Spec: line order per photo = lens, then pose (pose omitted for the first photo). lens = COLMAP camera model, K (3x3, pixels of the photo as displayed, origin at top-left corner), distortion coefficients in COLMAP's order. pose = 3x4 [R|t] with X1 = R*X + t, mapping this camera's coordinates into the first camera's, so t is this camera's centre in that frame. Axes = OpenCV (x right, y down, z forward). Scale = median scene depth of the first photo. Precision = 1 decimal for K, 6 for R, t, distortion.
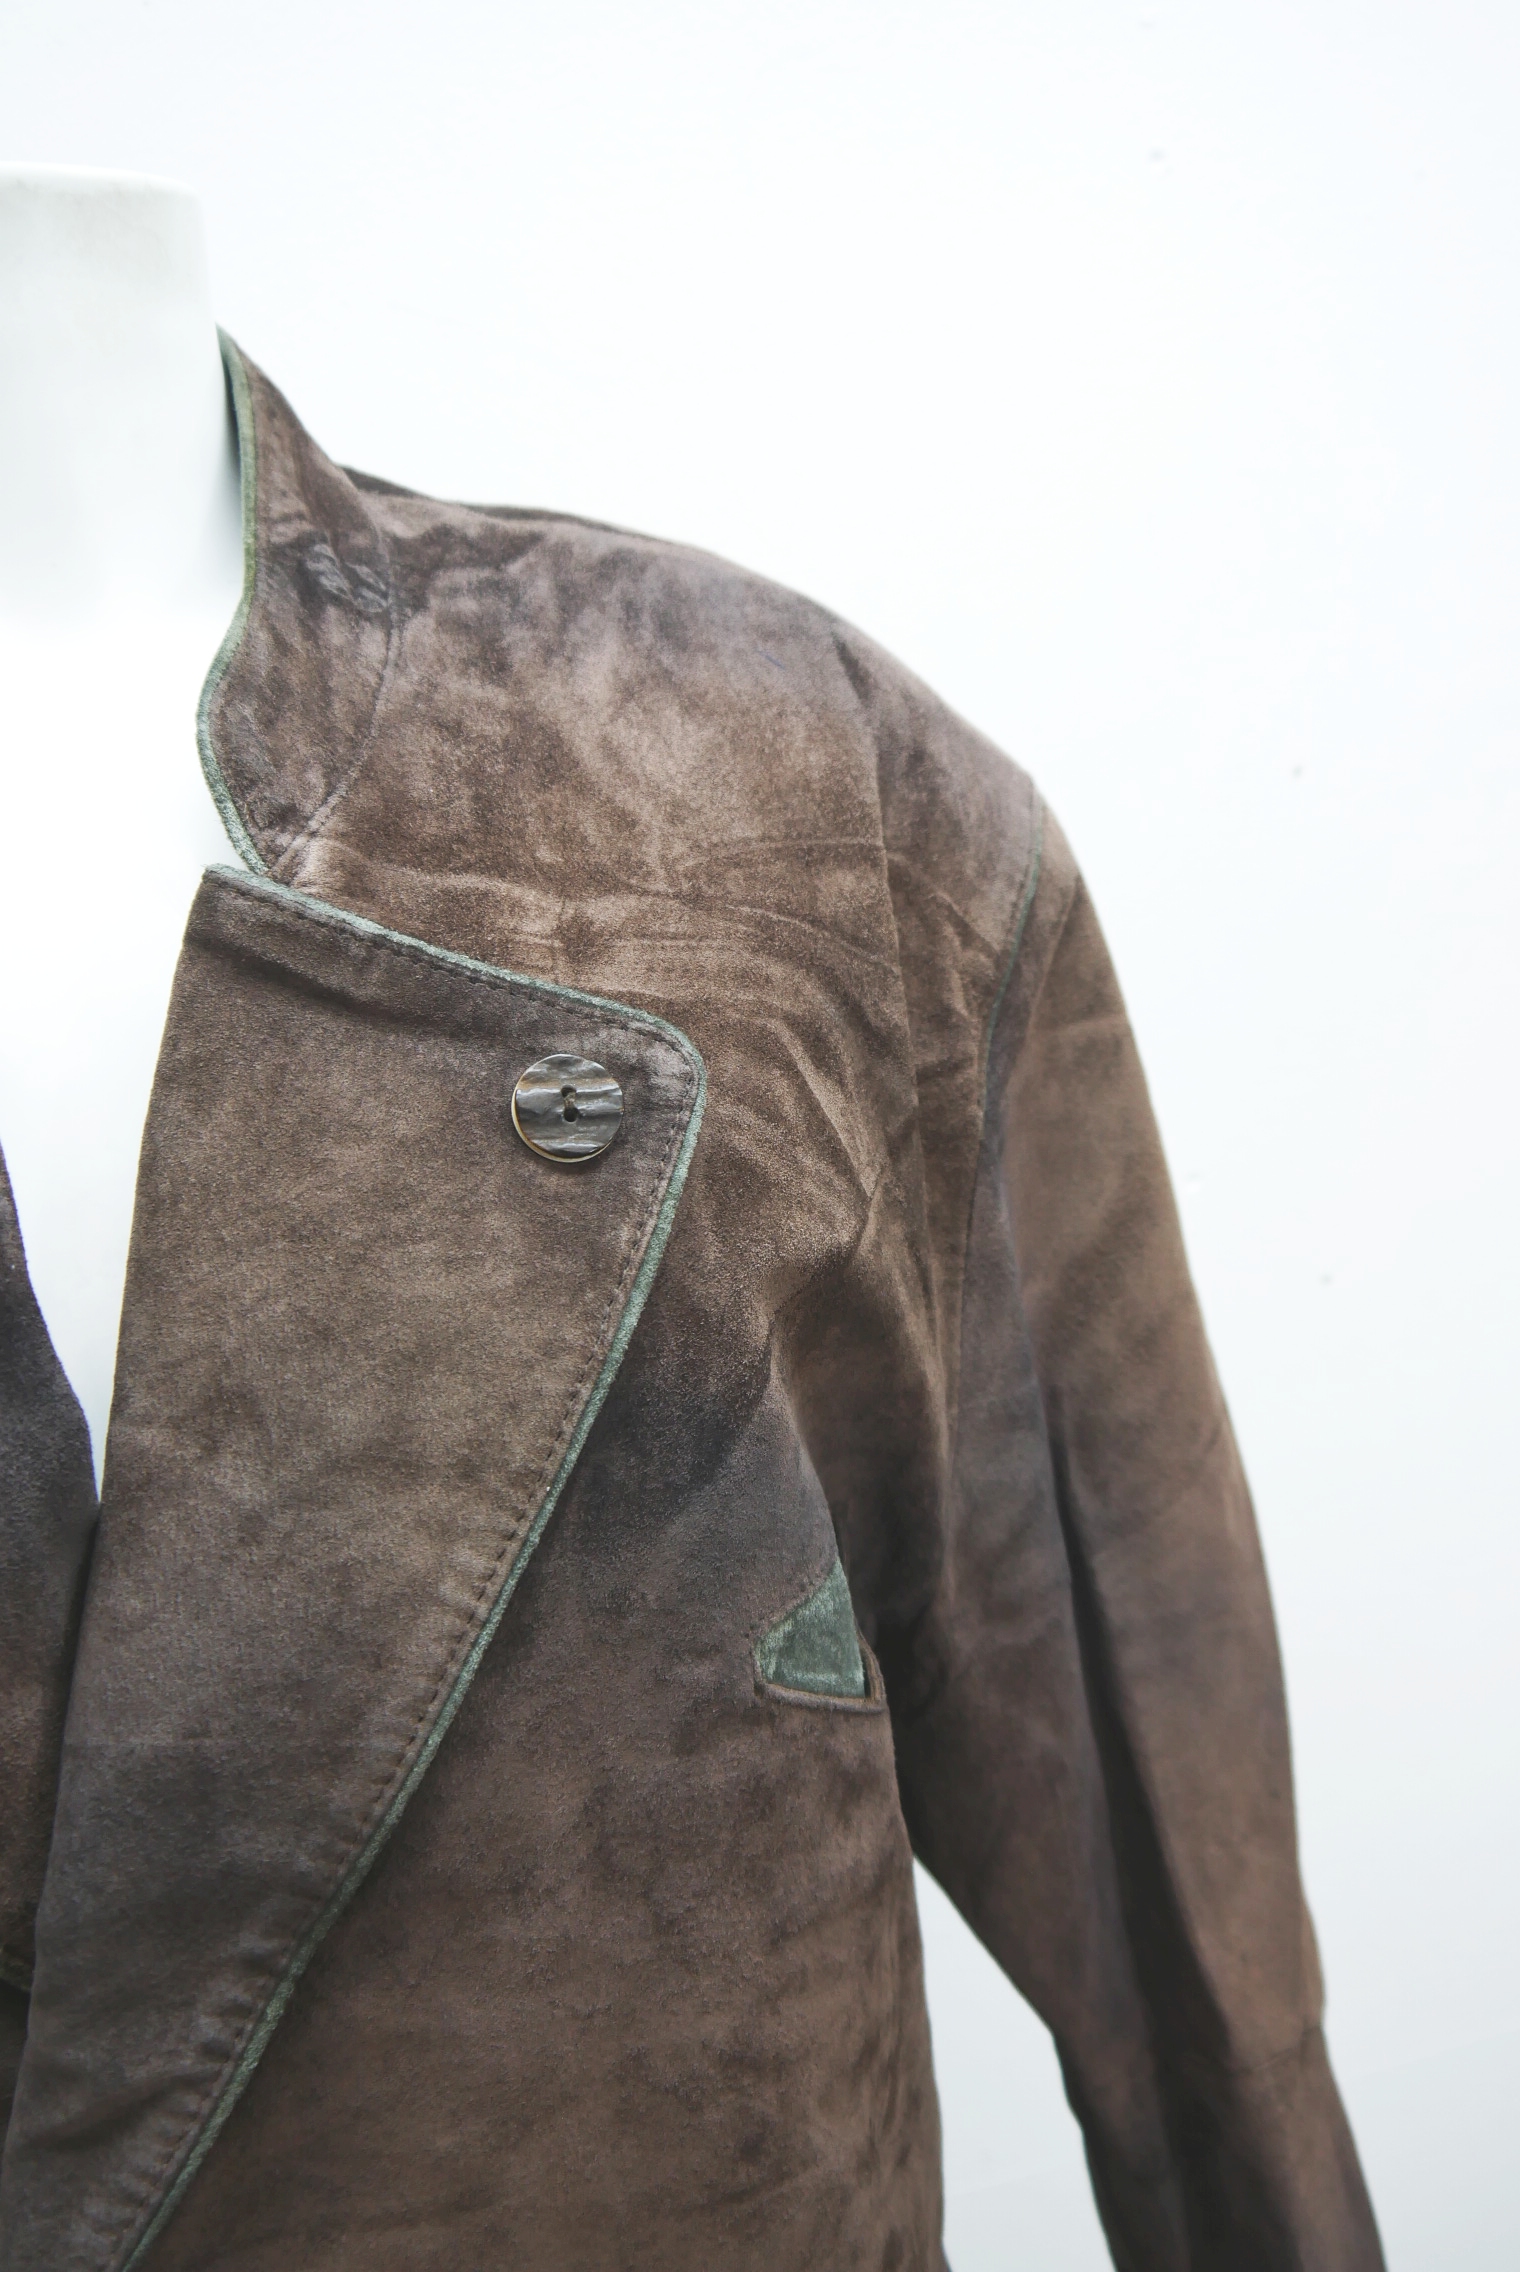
lens RADIAL K [[1890.9, 0, 760.0], [0, 1890.9, 1136.0], [0, 0, 1]] dist [-0.041890, 0.008081]
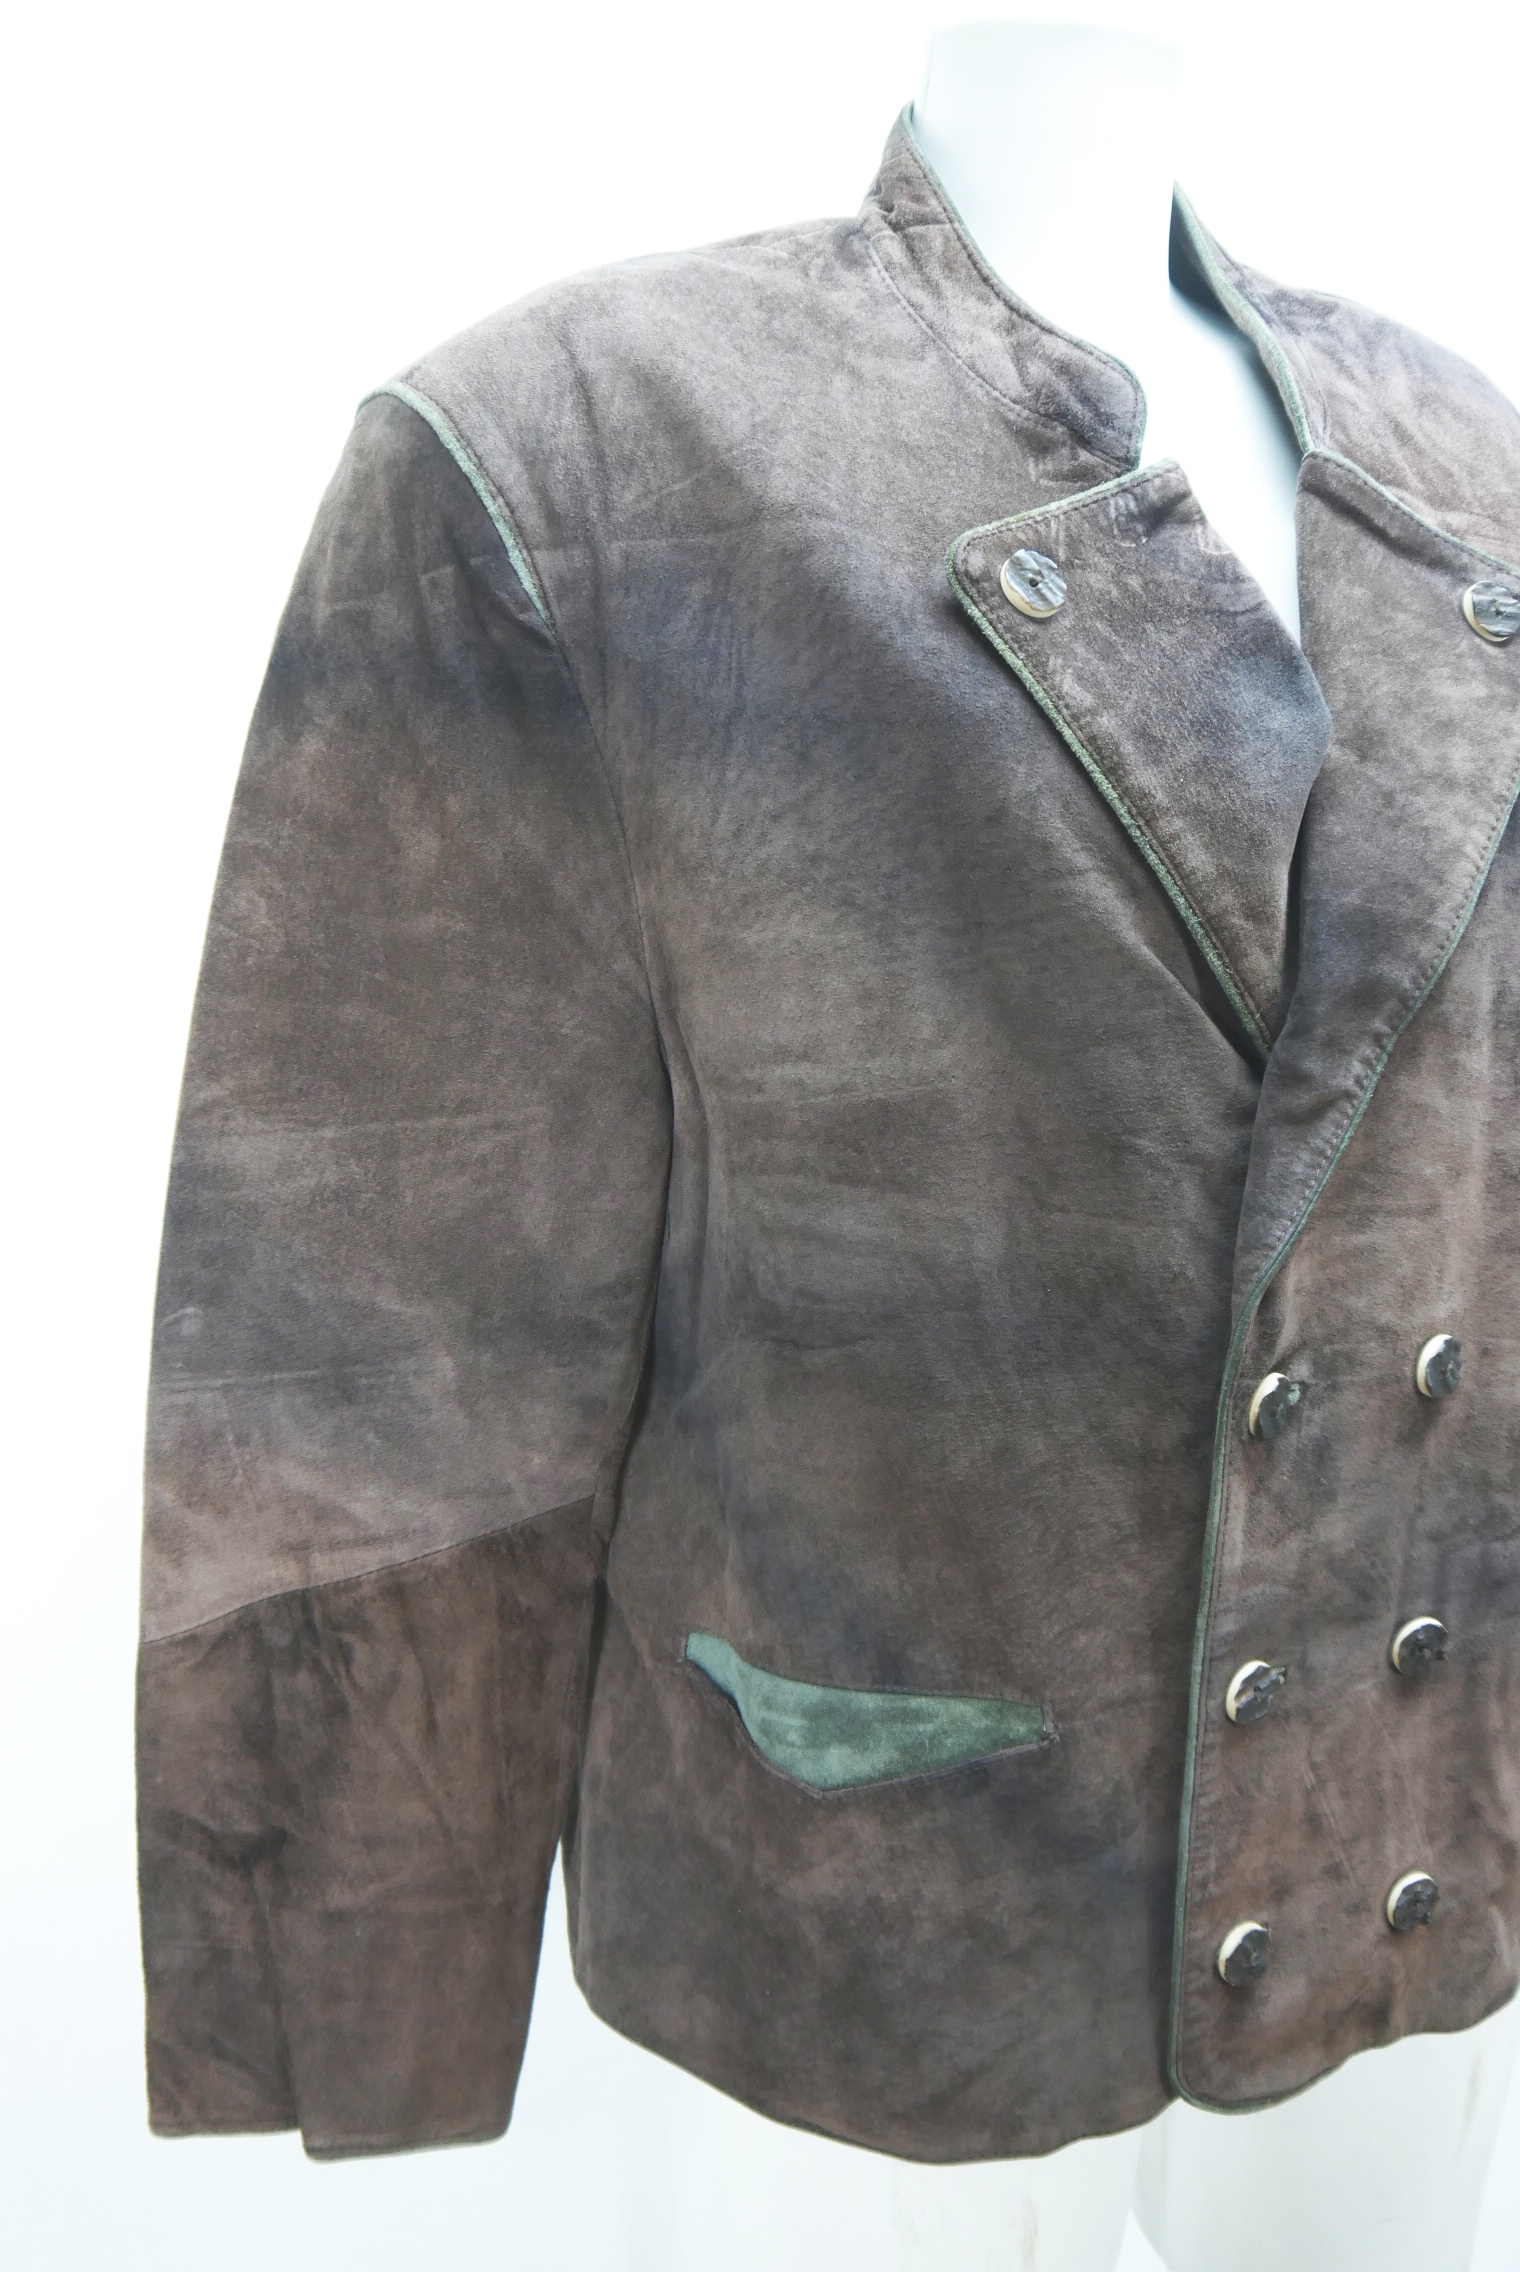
lens RADIAL K [[1890.9, 0, 760.0], [0, 1890.9, 1136.0], [0, 0, 1]] dist [-0.041890, 0.008081]
pose [[0.993256, 0.051605, 0.103819, -0.826586], [-0.055030, 0.998022, 0.030402, 0.404521], [-0.102045, -0.035910, 0.994131, -0.600407]]
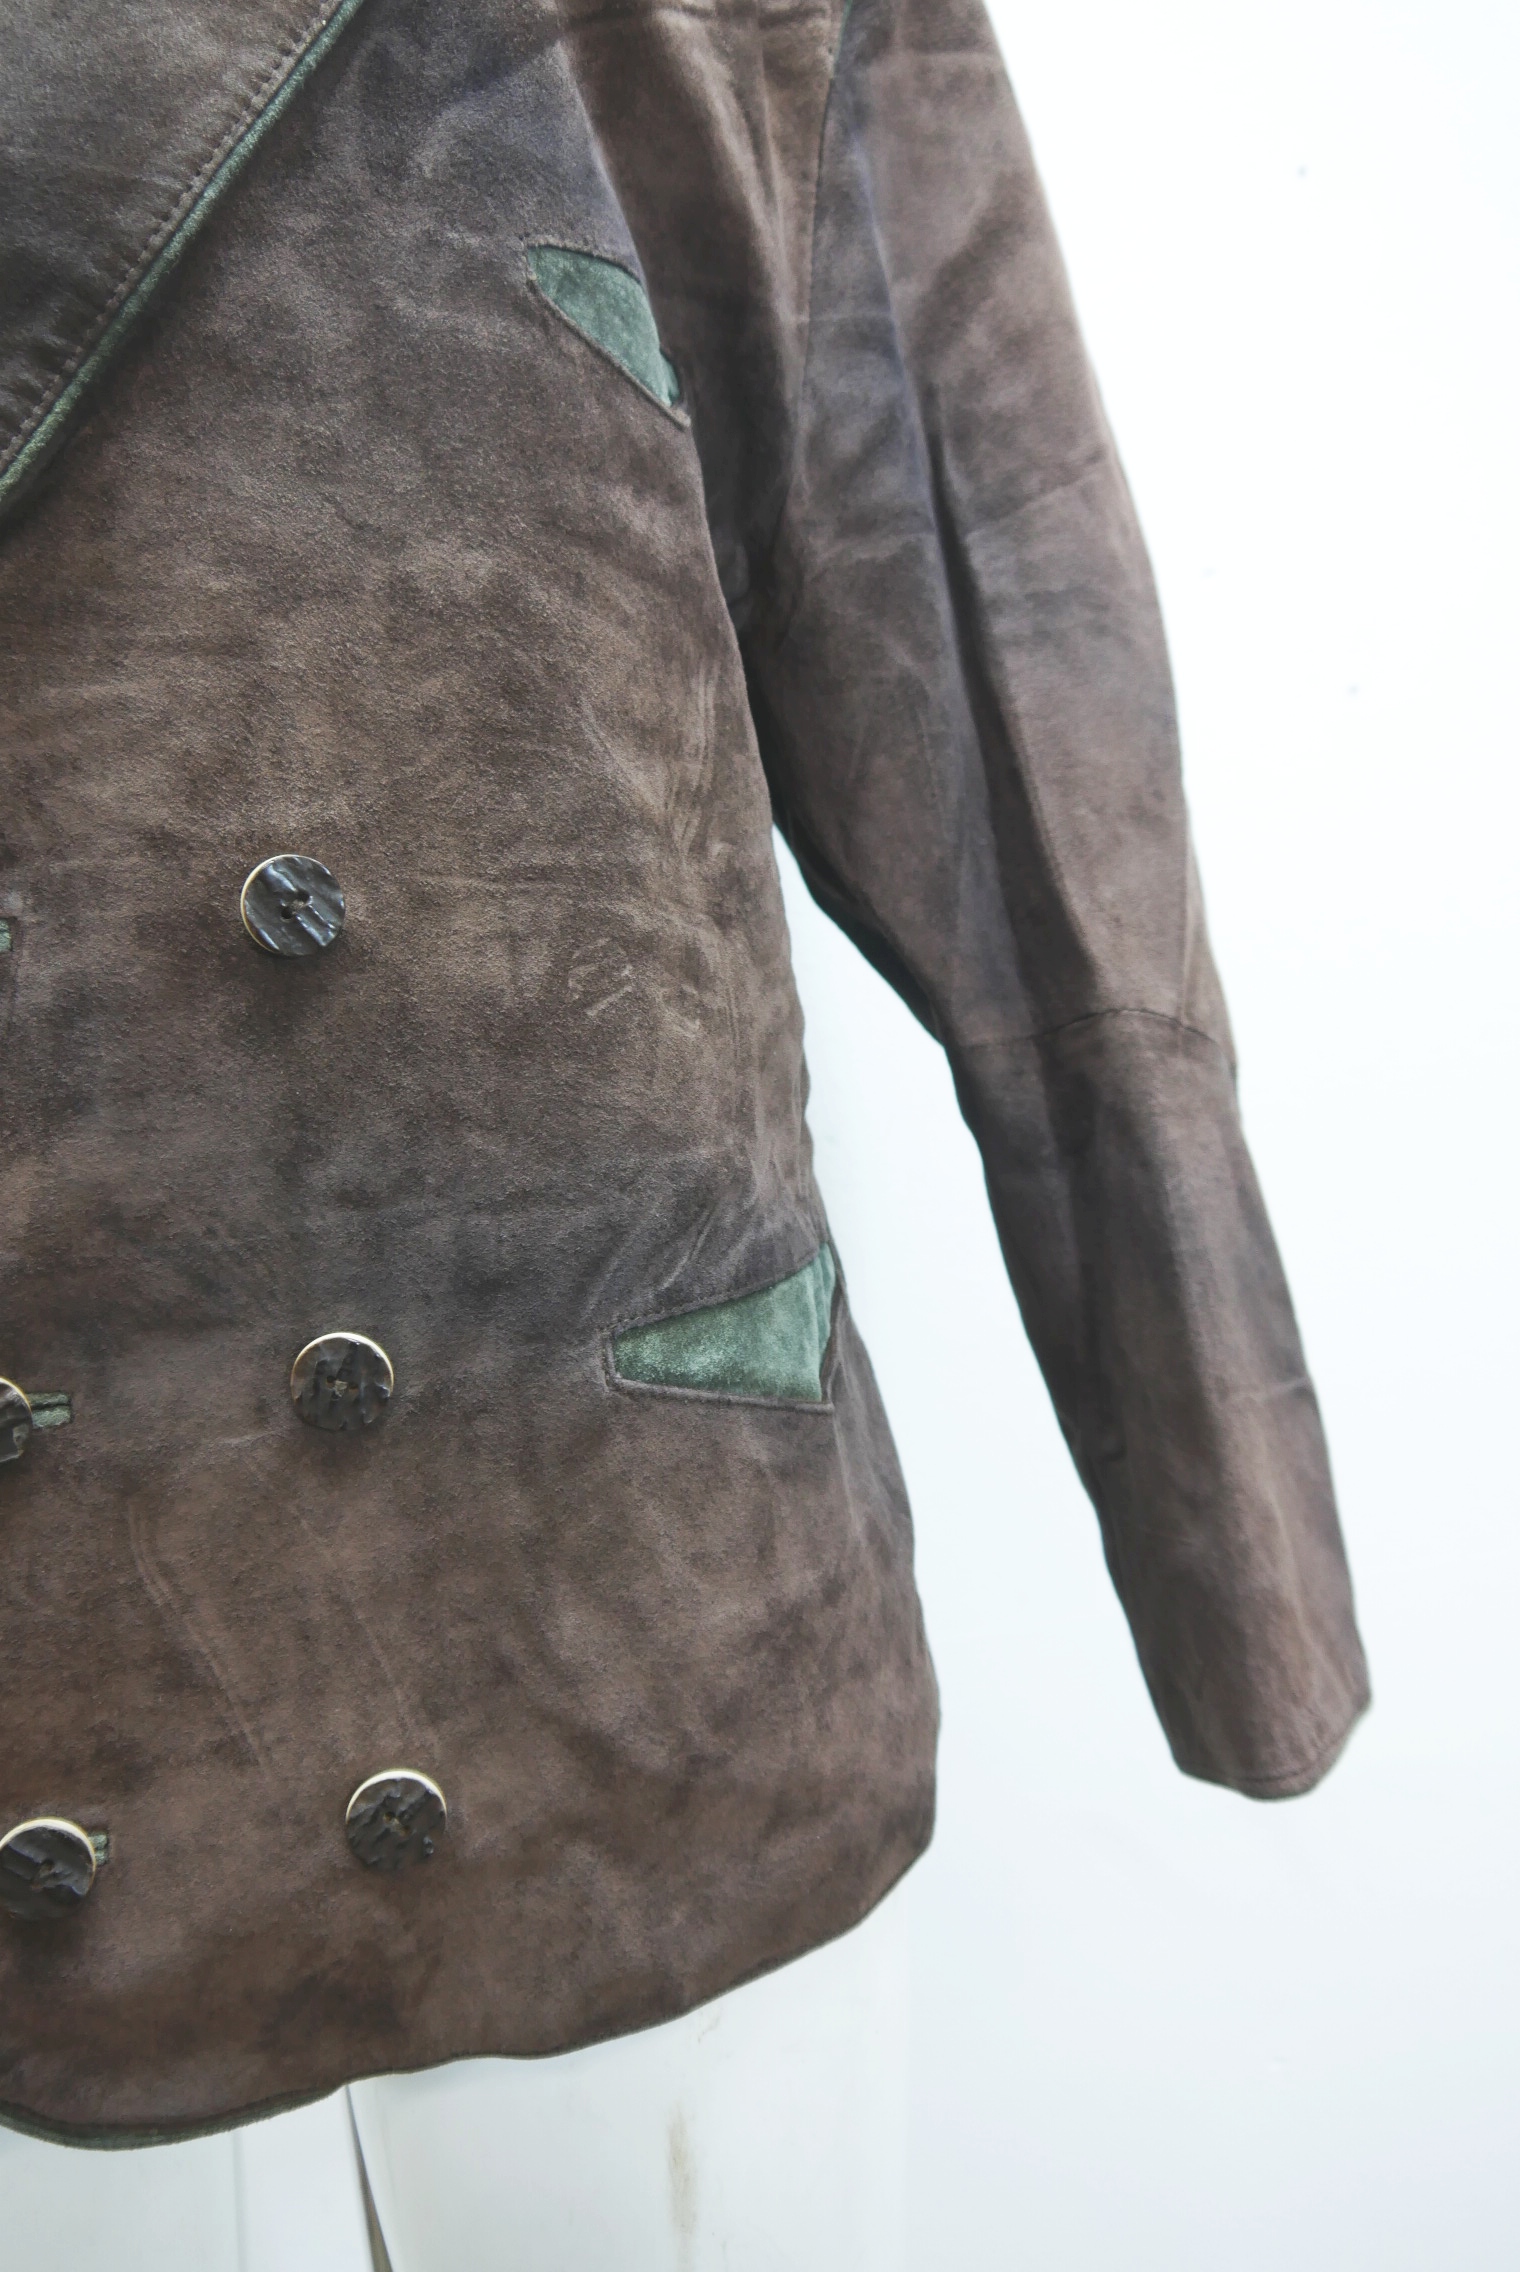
lens RADIAL K [[1890.9, 0, 760.0], [0, 1890.9, 1136.0], [0, 0, 1]] dist [-0.041890, 0.008081]
pose [[0.990683, 0.002701, -0.136160, 0.259869], [-0.009931, 0.998575, -0.052442, 0.773295], [0.135825, 0.053306, 0.989298, -0.050751]]
